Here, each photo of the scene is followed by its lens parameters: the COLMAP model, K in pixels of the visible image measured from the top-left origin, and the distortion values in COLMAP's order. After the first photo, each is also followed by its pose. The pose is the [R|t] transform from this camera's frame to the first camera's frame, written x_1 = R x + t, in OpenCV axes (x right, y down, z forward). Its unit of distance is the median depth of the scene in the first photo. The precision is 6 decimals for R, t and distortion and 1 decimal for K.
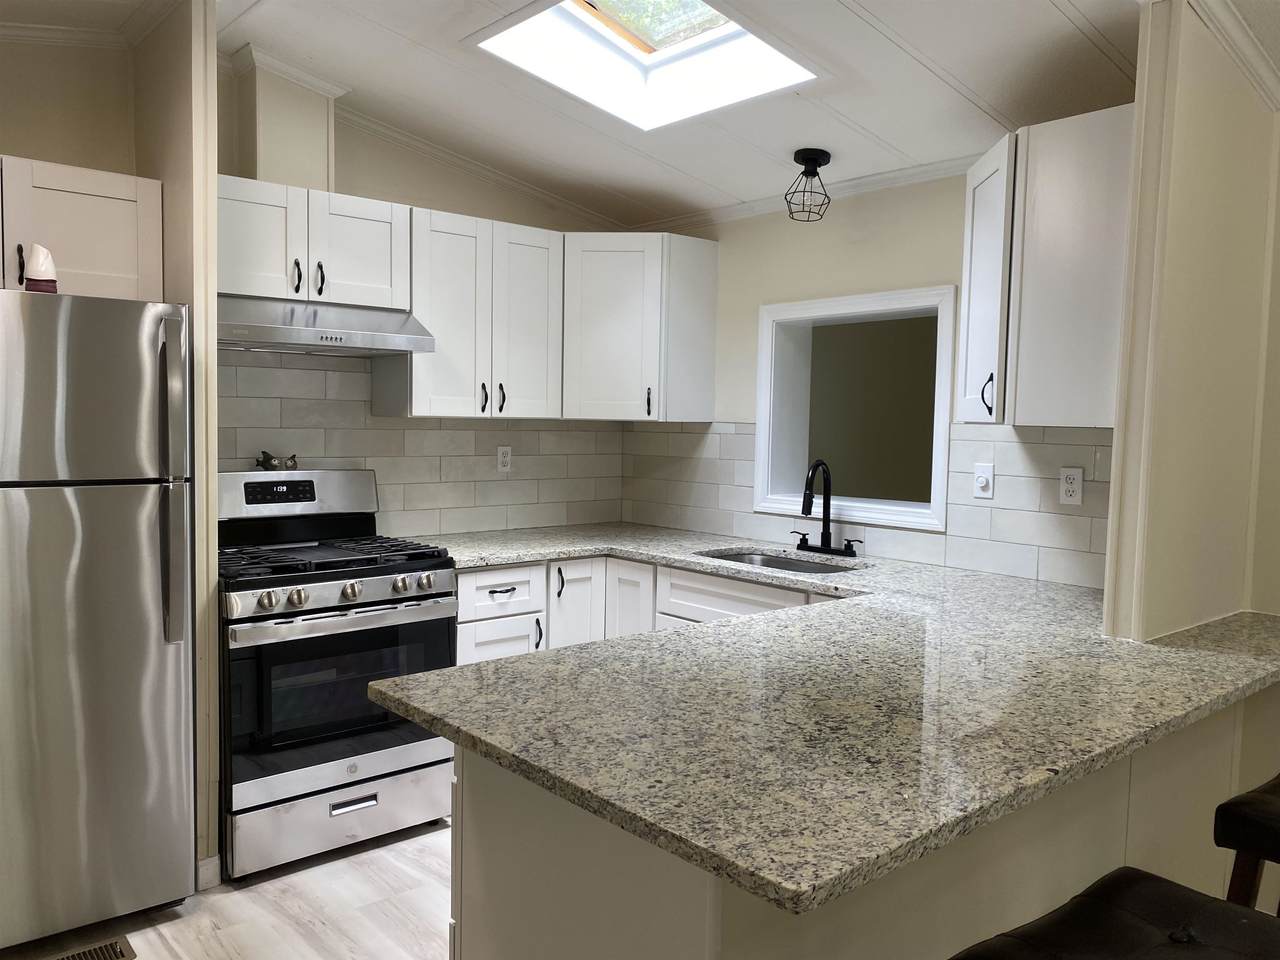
lens RADIAL K [[976.2, 0, 640.0], [0, 976.2, 480.0], [0, 0, 1]] dist [0.003123, 0.000299]
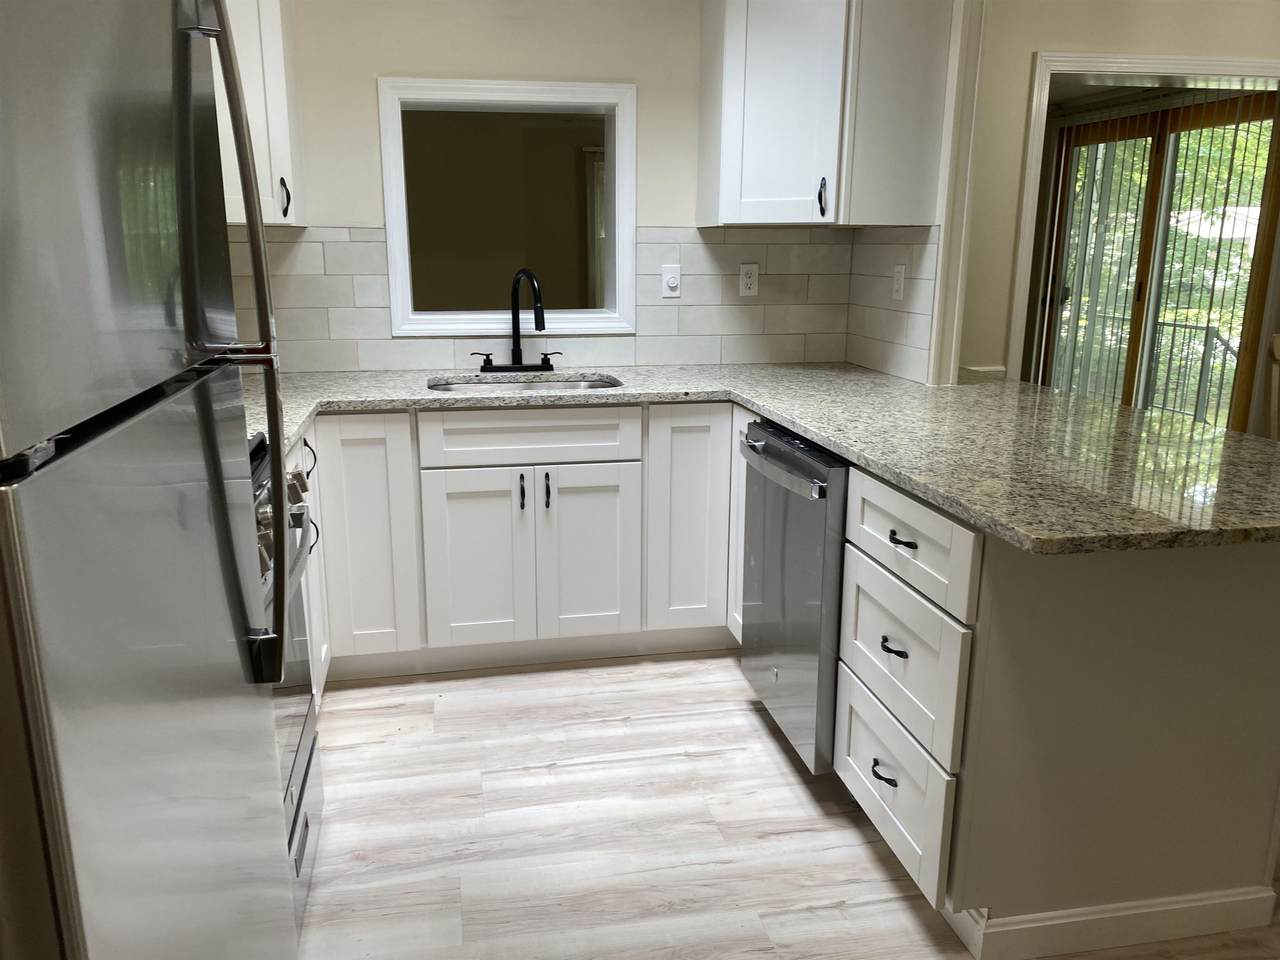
lens RADIAL K [[971.2, 0, 640.0], [0, 971.2, 480.0], [0, 0, 1]] dist [0.042641, -0.003475]
pose [[0.510516, -0.224292, 0.830100, -0.570166], [0.062870, 0.972533, 0.224112, -0.026745], [-0.857566, -0.062224, 0.510596, 0.428468]]
